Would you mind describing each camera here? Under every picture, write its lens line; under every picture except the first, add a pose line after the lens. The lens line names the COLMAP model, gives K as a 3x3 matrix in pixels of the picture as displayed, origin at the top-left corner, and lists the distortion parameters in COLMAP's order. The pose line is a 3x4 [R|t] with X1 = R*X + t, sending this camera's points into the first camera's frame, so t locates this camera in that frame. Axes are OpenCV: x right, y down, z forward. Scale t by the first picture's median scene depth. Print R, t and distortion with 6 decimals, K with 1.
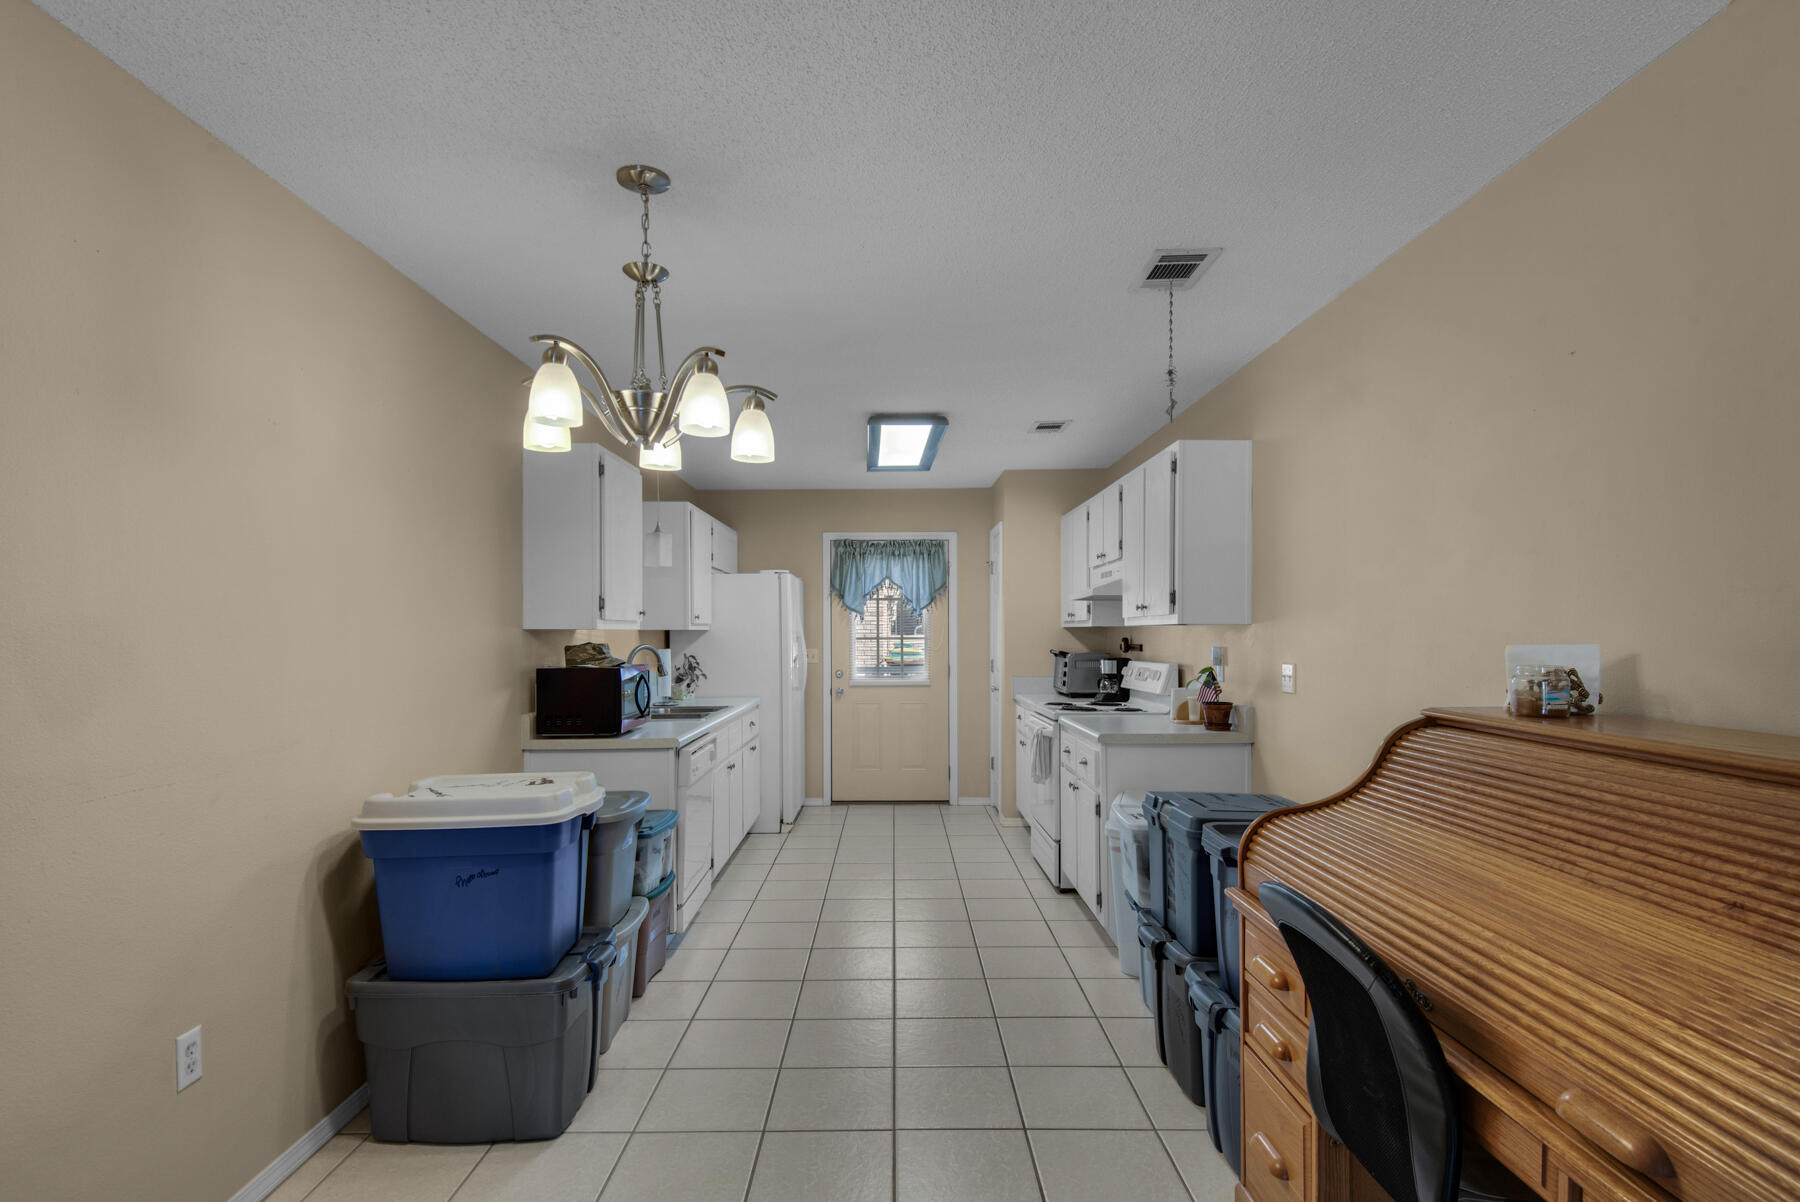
lens RADIAL K [[902.8, 0, 894.3], [0, 902.8, 633.3], [0, 0, 1]] dist [-0.000170, -0.000763]
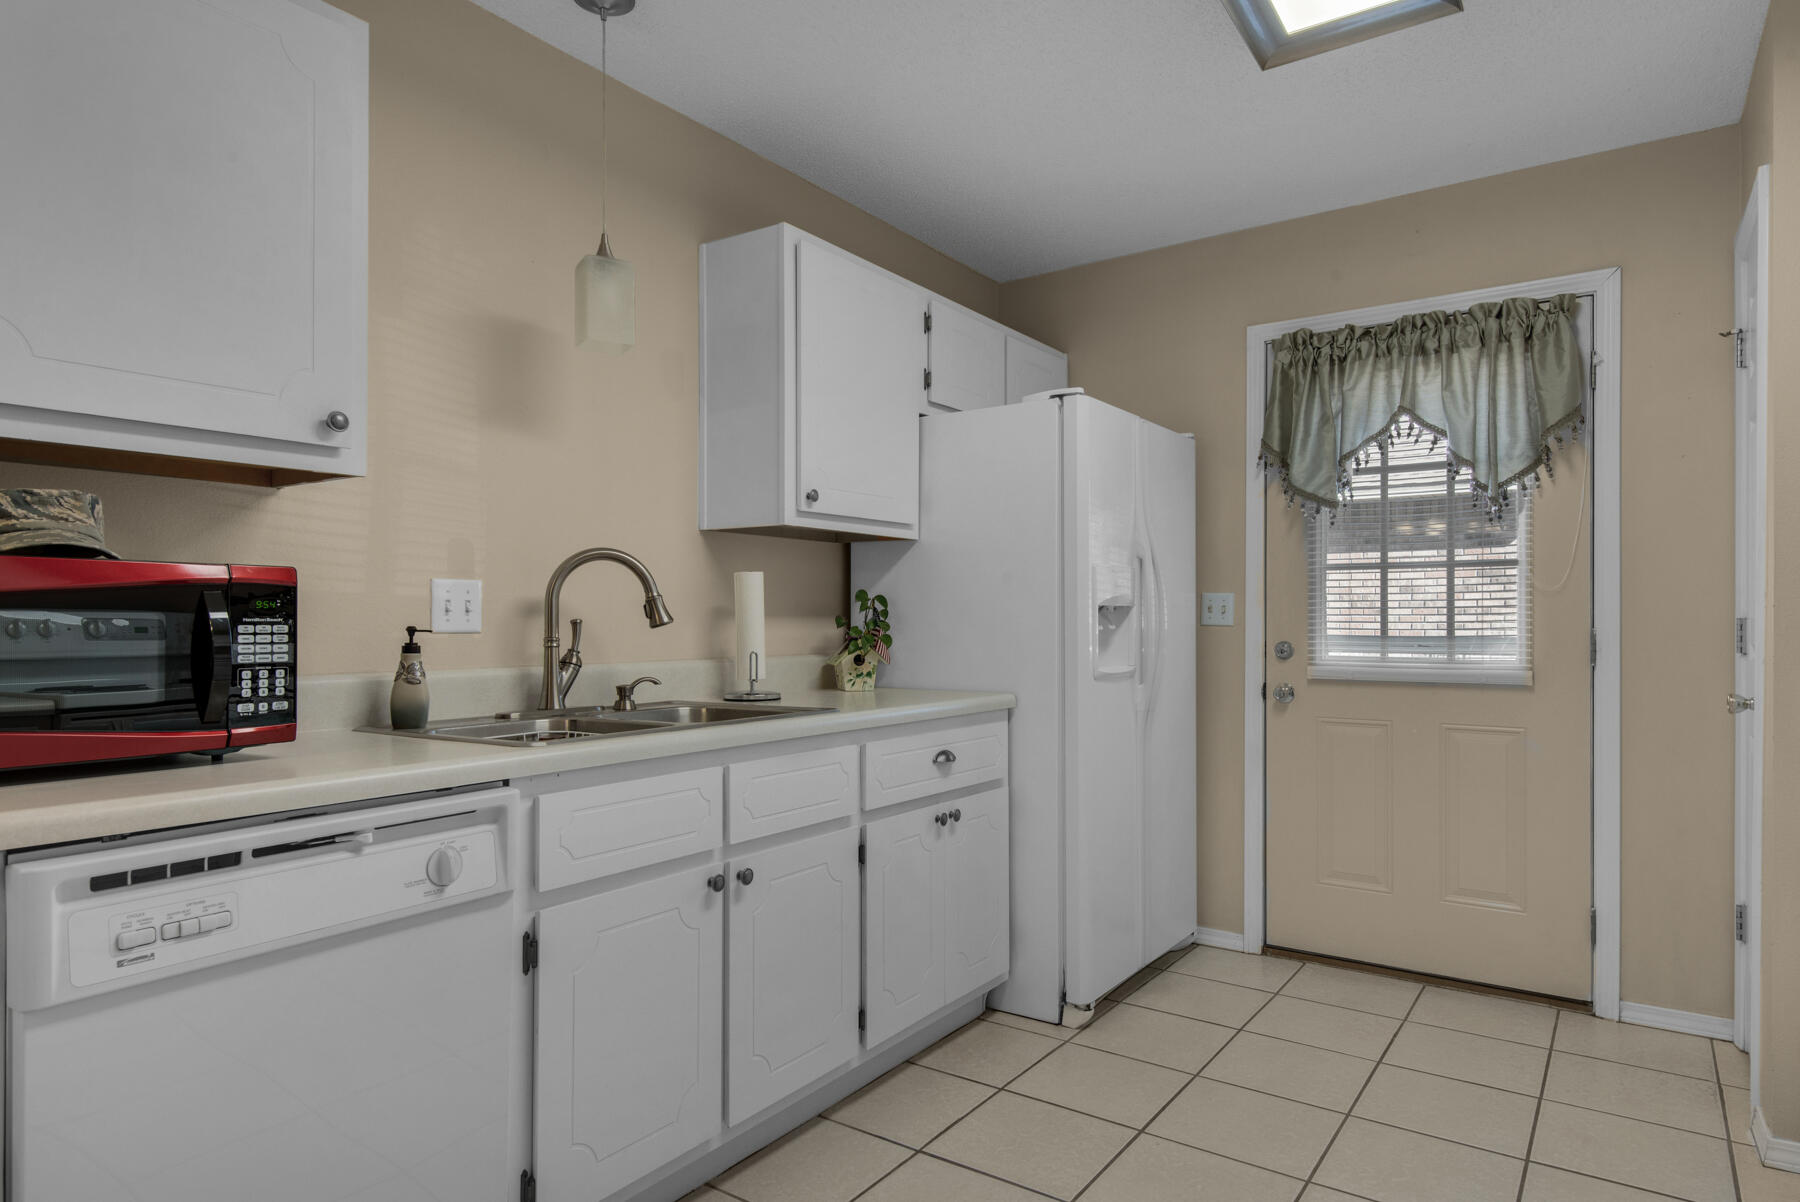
lens RADIAL K [[1044.2, 0, 882.8], [0, 1044.2, 614.9], [0, 0, 1]] dist [0.001408, -0.002857]
pose [[0.814268, 0.002924, -0.580482, 0.092331], [-0.006318, 0.999973, -0.003826, 0.040063], [0.580455, 0.006783, 0.814264, 0.623354]]
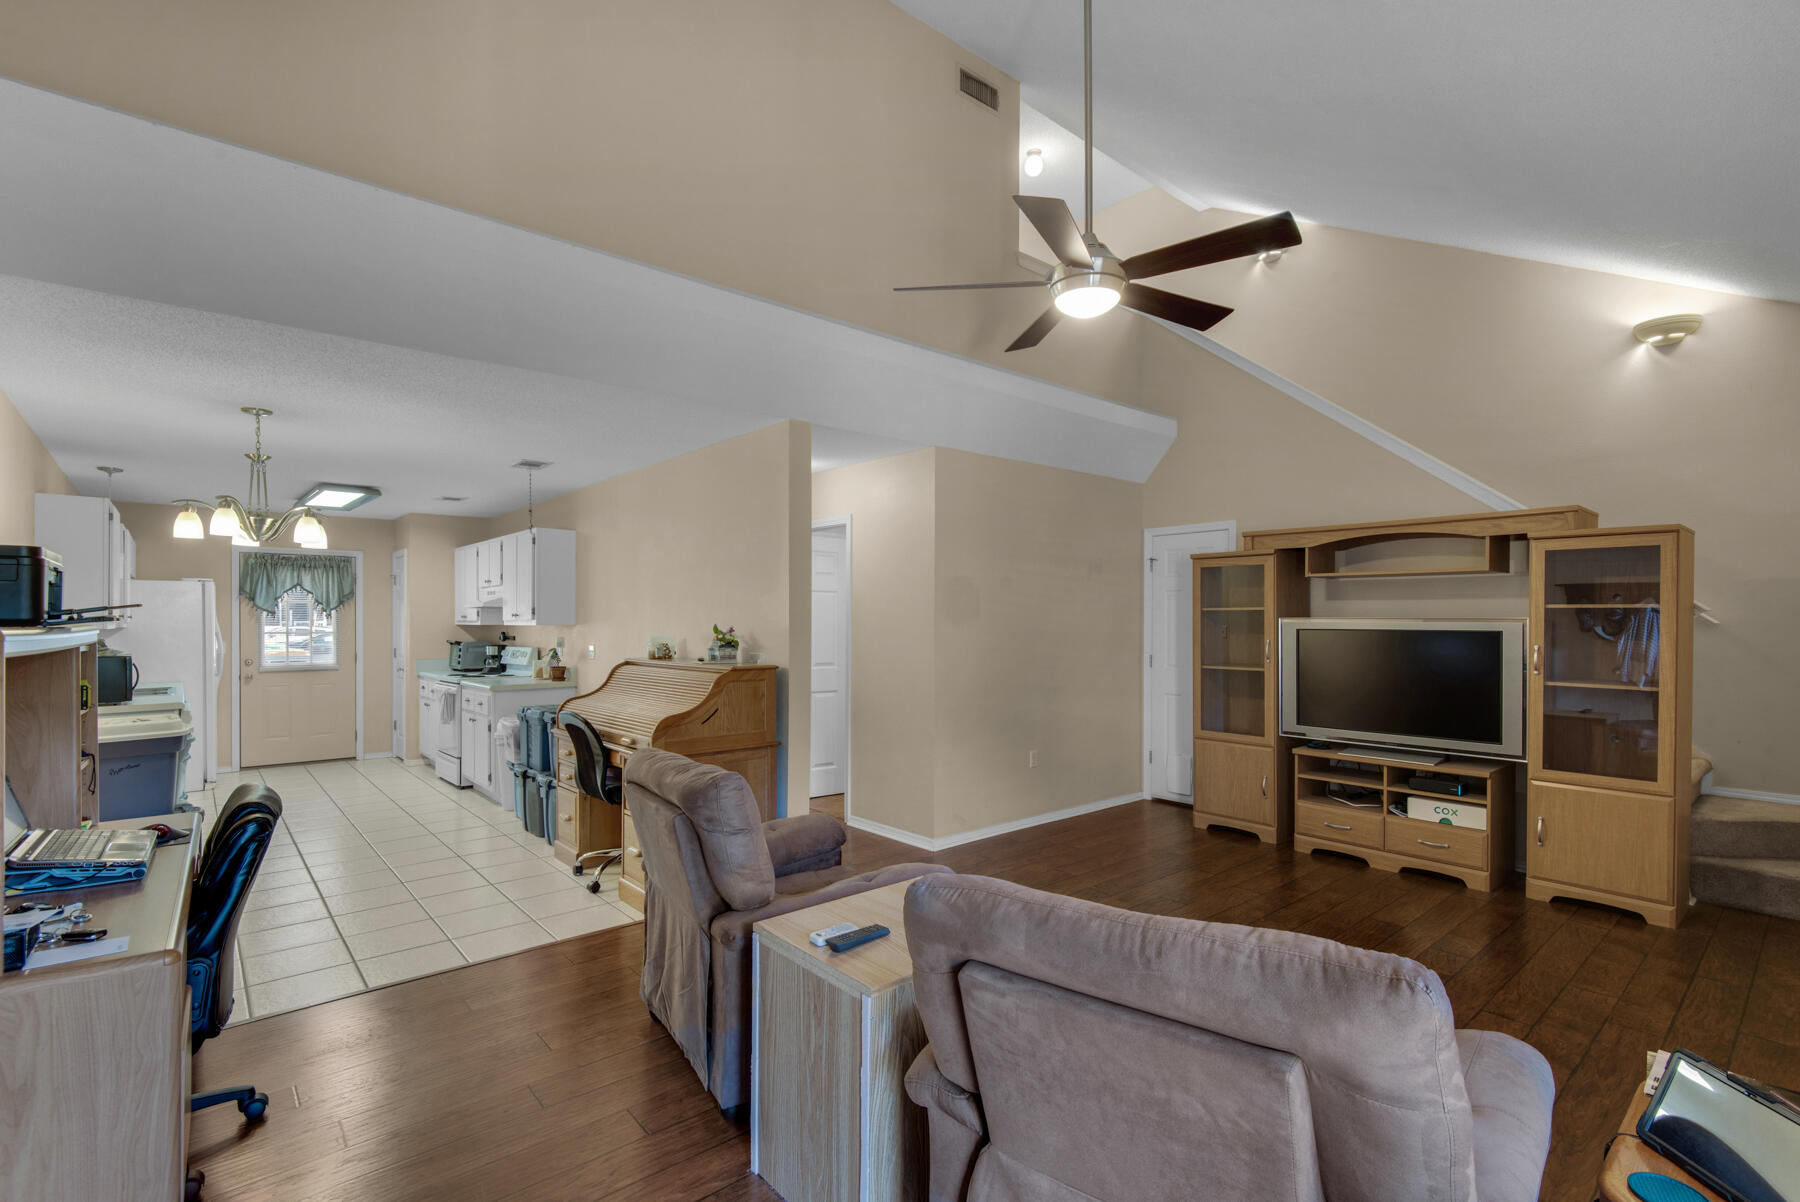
lens RADIAL K [[828.9, 0, 911.4], [0, 828.9, 622.7], [0, 0, 1]] dist [0.004751, -0.001877]
pose [[0.753438, 0.000806, 0.657518, -0.159579], [0.000437, 0.999998, -0.001727, -0.008284], [-0.657519, 0.001589, 0.753437, -0.558610]]
